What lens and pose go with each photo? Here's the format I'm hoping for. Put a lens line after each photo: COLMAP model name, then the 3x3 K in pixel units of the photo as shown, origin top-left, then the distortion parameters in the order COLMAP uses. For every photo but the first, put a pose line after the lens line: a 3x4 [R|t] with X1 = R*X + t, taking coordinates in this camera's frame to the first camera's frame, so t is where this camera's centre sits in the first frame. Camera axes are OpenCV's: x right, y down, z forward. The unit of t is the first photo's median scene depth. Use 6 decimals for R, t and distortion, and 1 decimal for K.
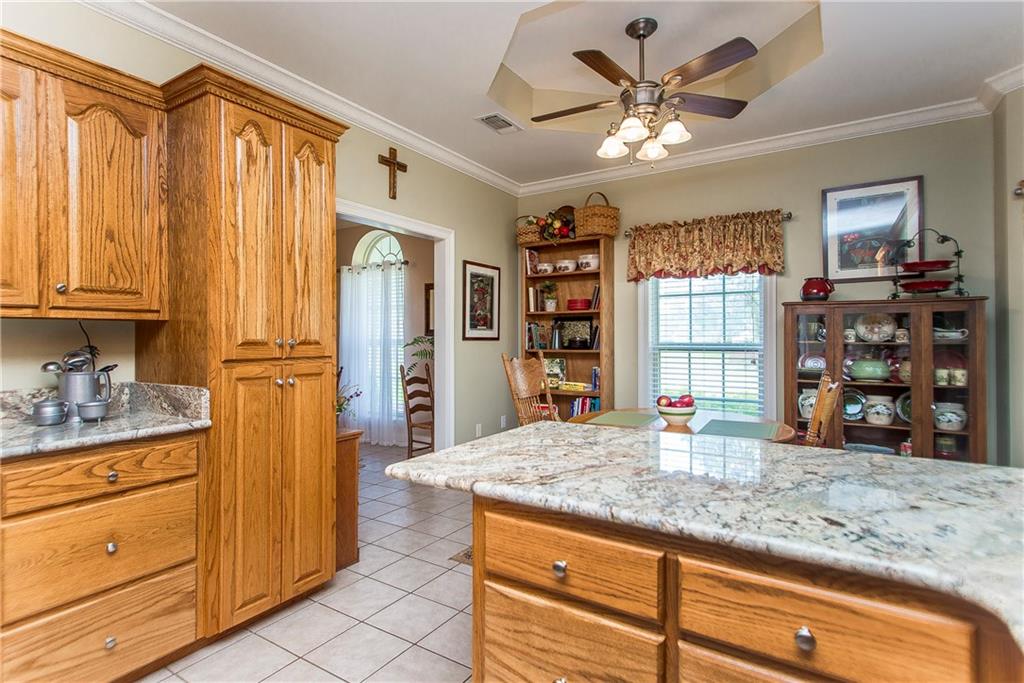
lens RADIAL K [[520.5, 0, 494.7], [0, 520.5, 338.1], [0, 0, 1]] dist [0.000951, -0.000163]
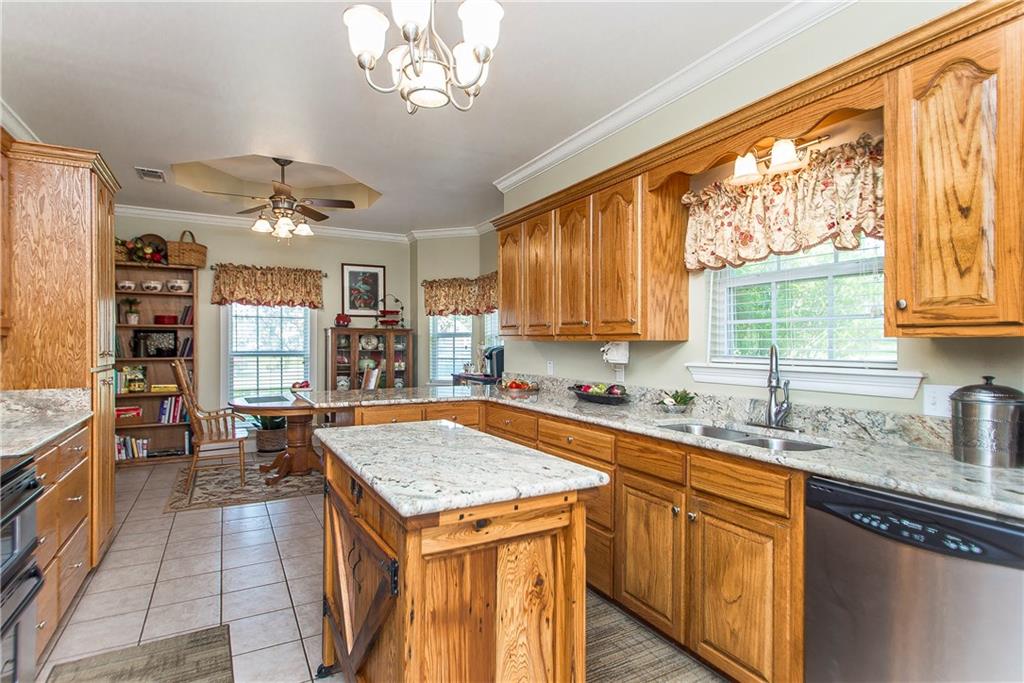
lens RADIAL K [[520.5, 0, 494.7], [0, 520.5, 338.1], [0, 0, 1]] dist [0.000951, -0.000163]
pose [[0.481284, 0.010360, 0.876504, -0.582784], [-0.003834, 0.999945, -0.009714, -0.014237], [-0.876556, 0.001315, 0.481297, -0.264660]]
